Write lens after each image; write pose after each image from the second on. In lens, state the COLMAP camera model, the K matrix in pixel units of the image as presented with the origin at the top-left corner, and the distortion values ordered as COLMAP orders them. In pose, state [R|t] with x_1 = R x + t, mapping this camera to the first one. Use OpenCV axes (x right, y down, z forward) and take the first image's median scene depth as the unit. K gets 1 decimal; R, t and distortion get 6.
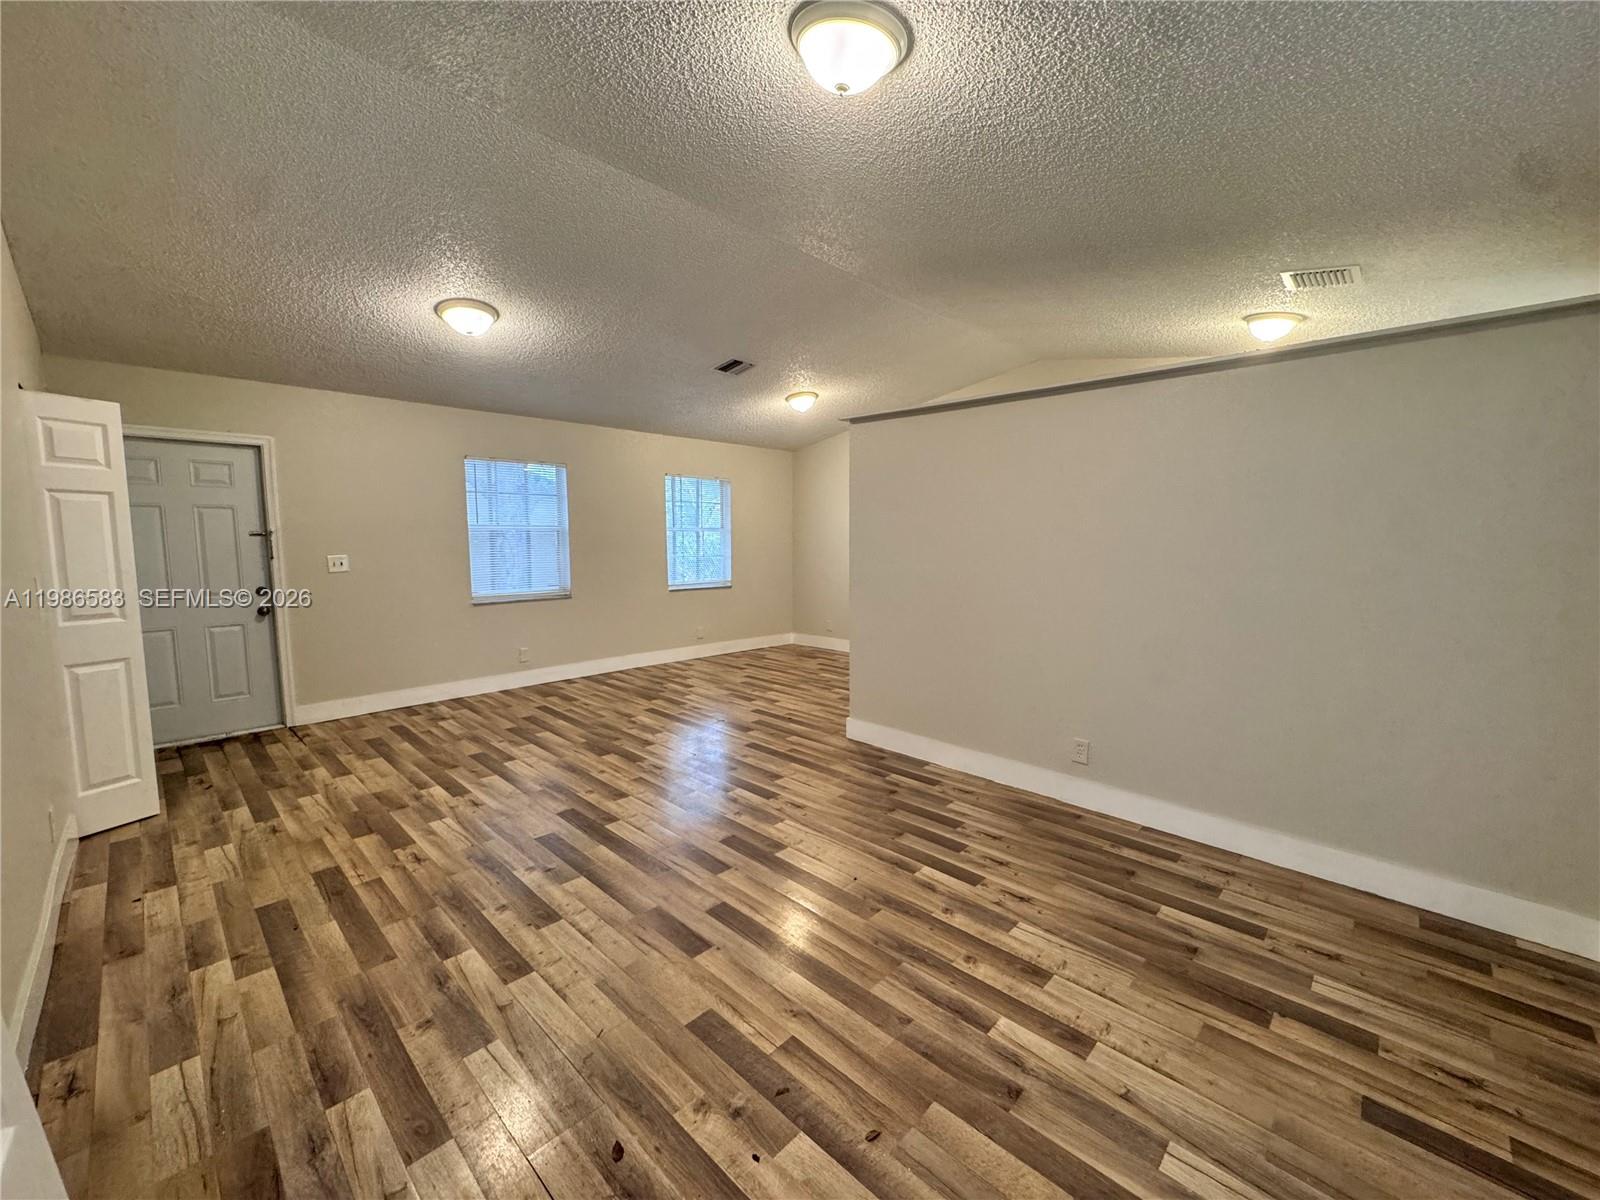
lens RADIAL K [[638.7, 0, 800.0], [0, 638.7, 600.0], [0, 0, 1]] dist [-0.001971, -0.000198]
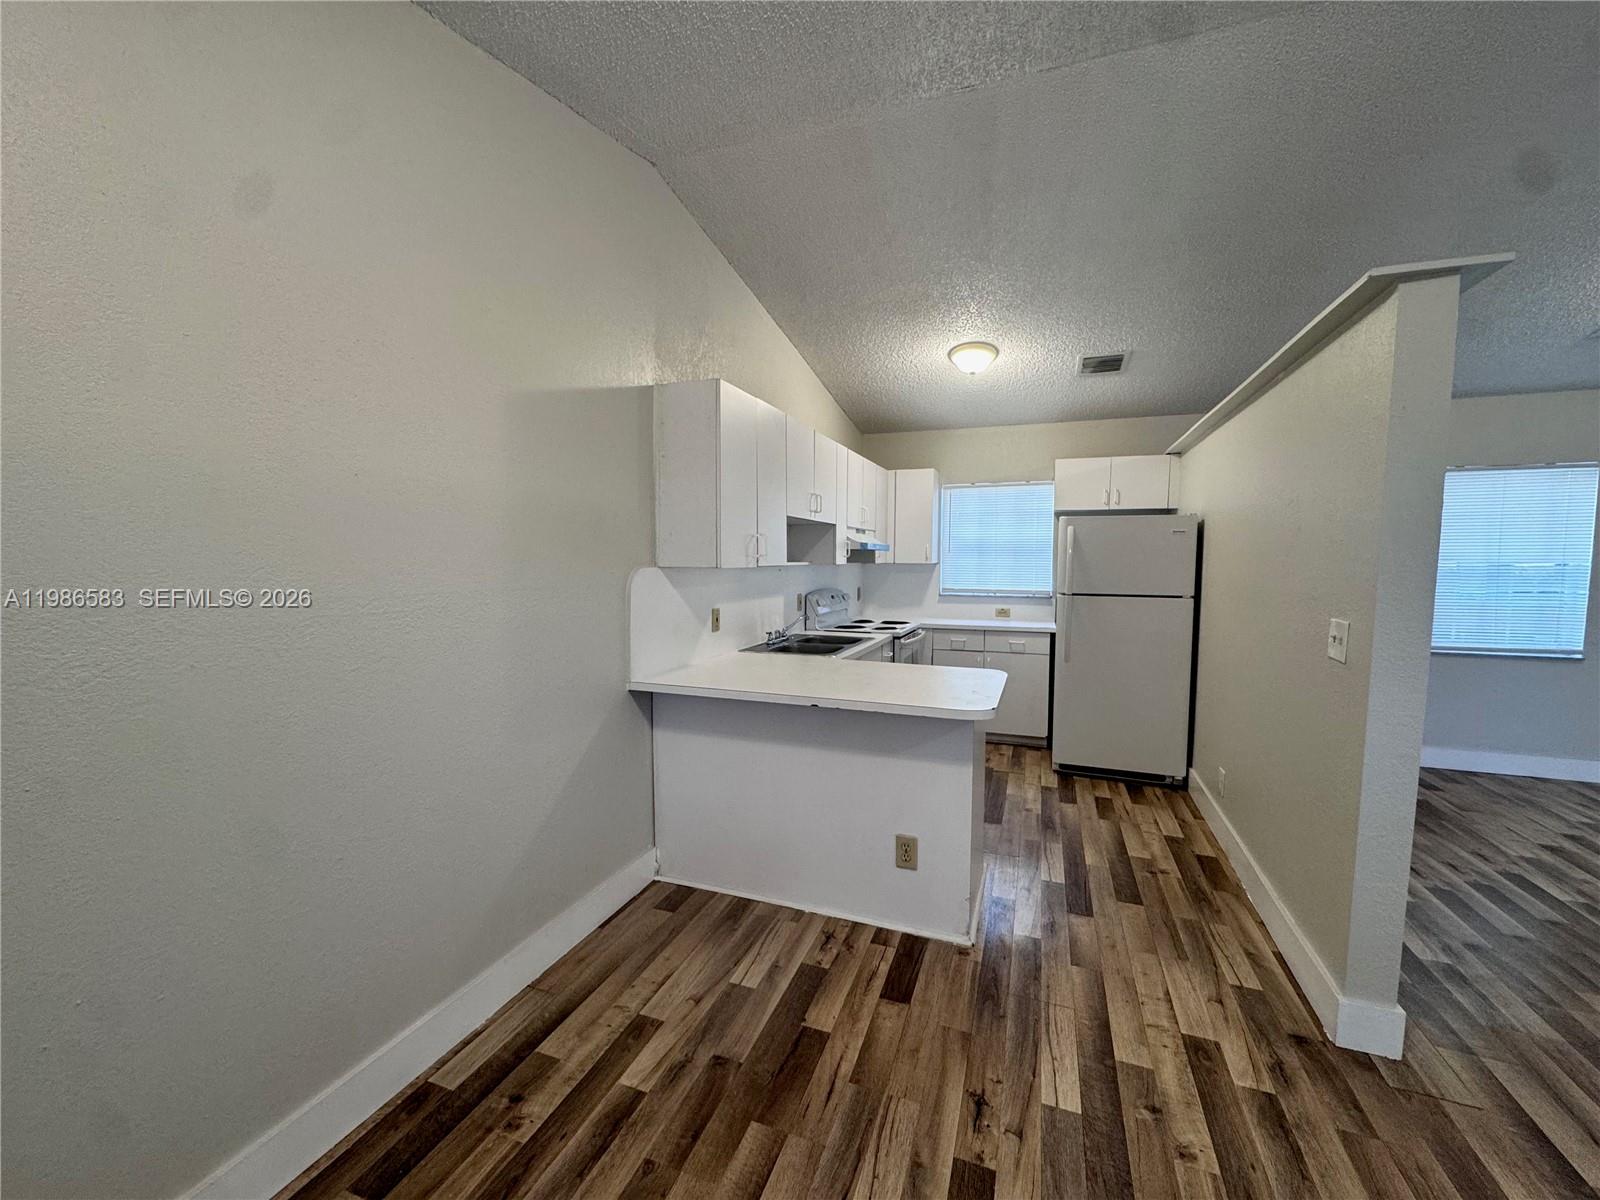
lens RADIAL K [[641.3, 0, 800.0], [0, 641.3, 600.0], [0, 0, 1]] dist [0.000222, 0.000249]
pose [[-0.394017, -0.071011, 0.916356, -0.193815], [0.087023, 0.989650, 0.114109, -0.227885], [-0.914974, 0.124705, -0.383760, 2.159189]]
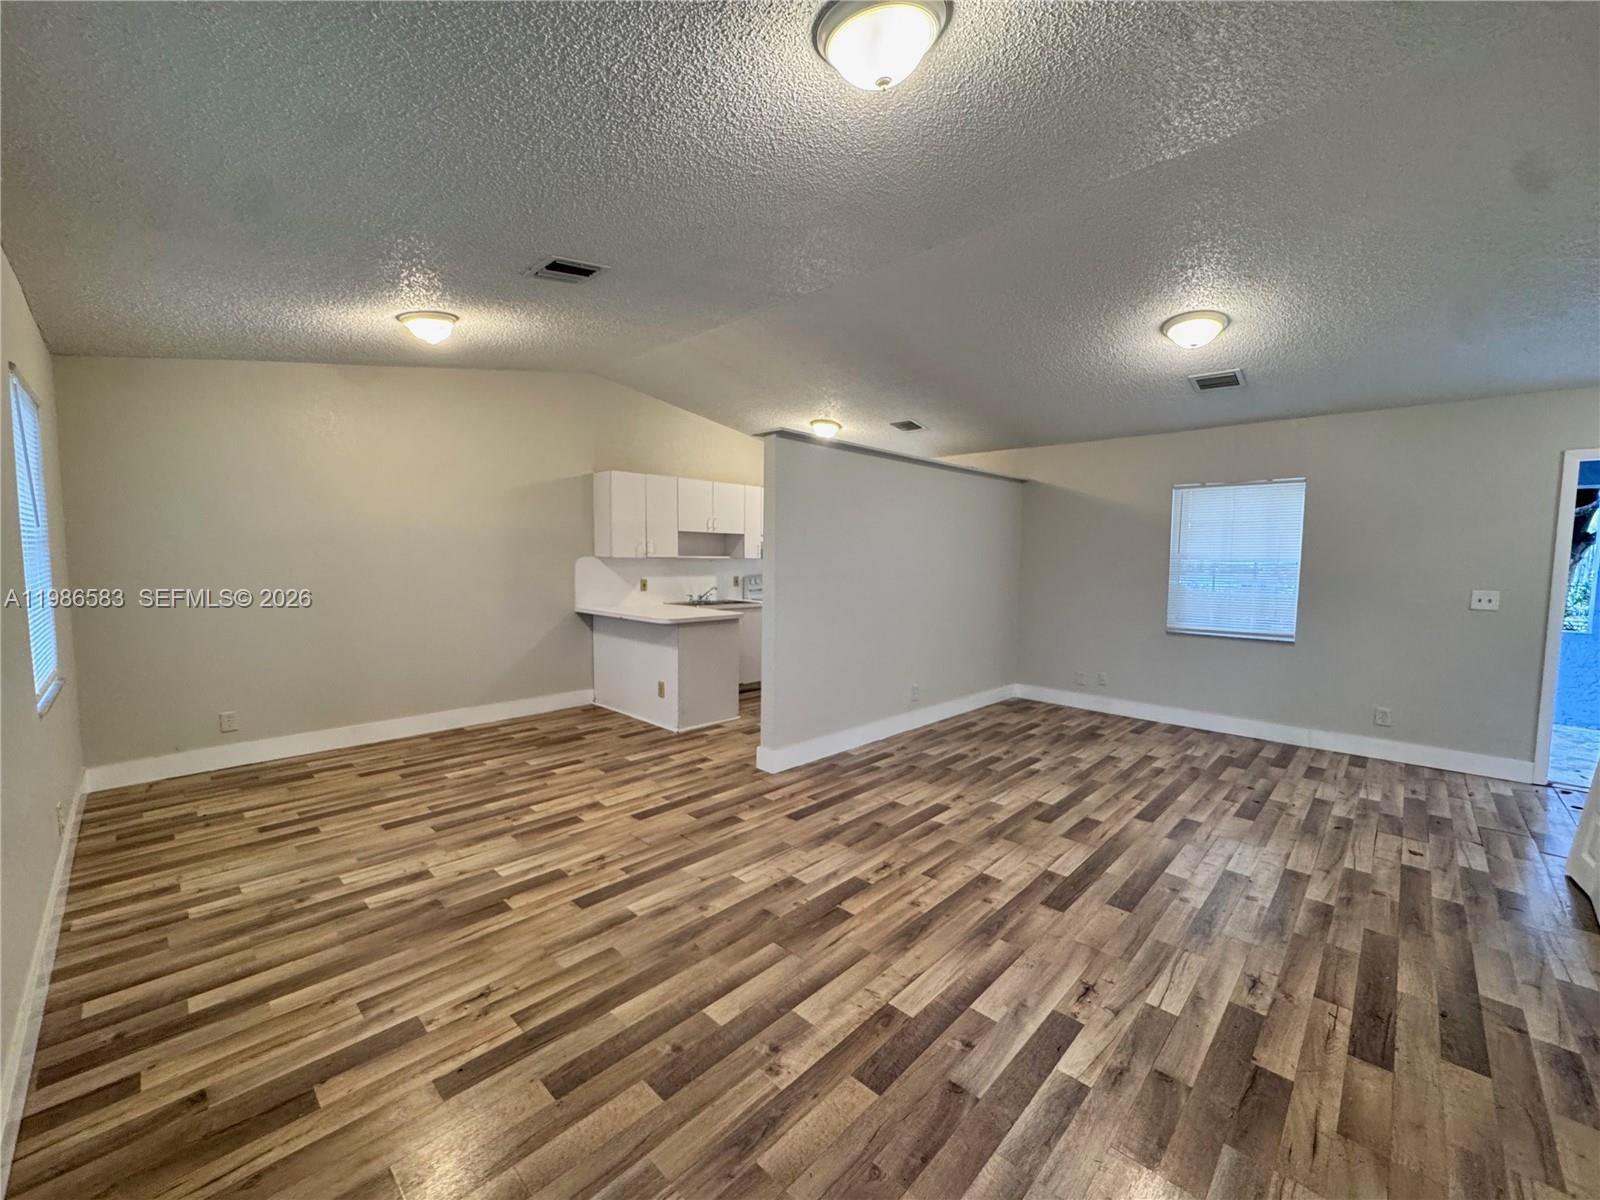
lens RADIAL K [[638.7, 0, 800.0], [0, 638.7, 600.0], [0, 0, 1]] dist [-0.001971, -0.000198]
pose [[0.003131, -0.075818, 0.997117, -1.216526], [0.091008, 0.993005, 0.075220, -0.147153], [-0.995845, 0.090510, 0.010010, 1.365495]]
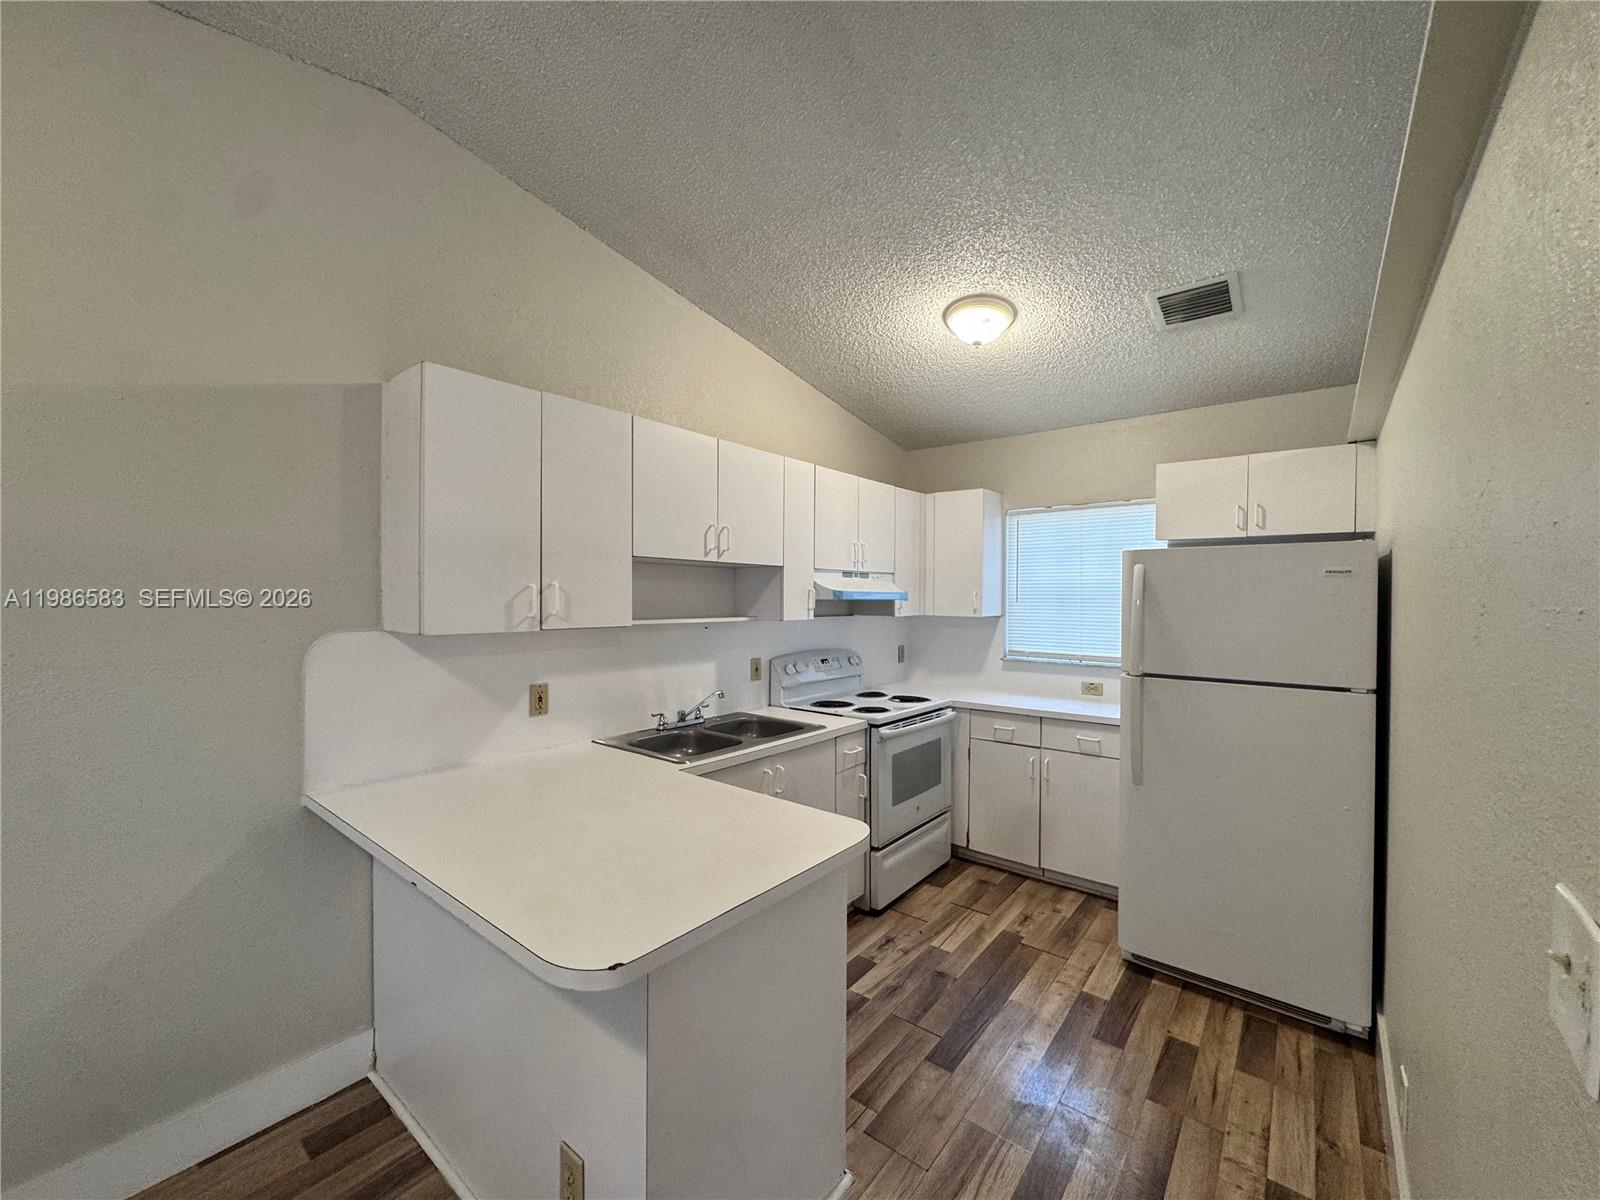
lens RADIAL K [[638.7, 0, 800.0], [0, 638.7, 600.0], [0, 0, 1]] dist [-0.001971, -0.000198]
pose [[-0.087373, -0.013929, 0.996078, 0.035002], [0.095688, 0.995161, 0.022310, -0.193002], [-0.991569, 0.097262, -0.085617, 1.621788]]
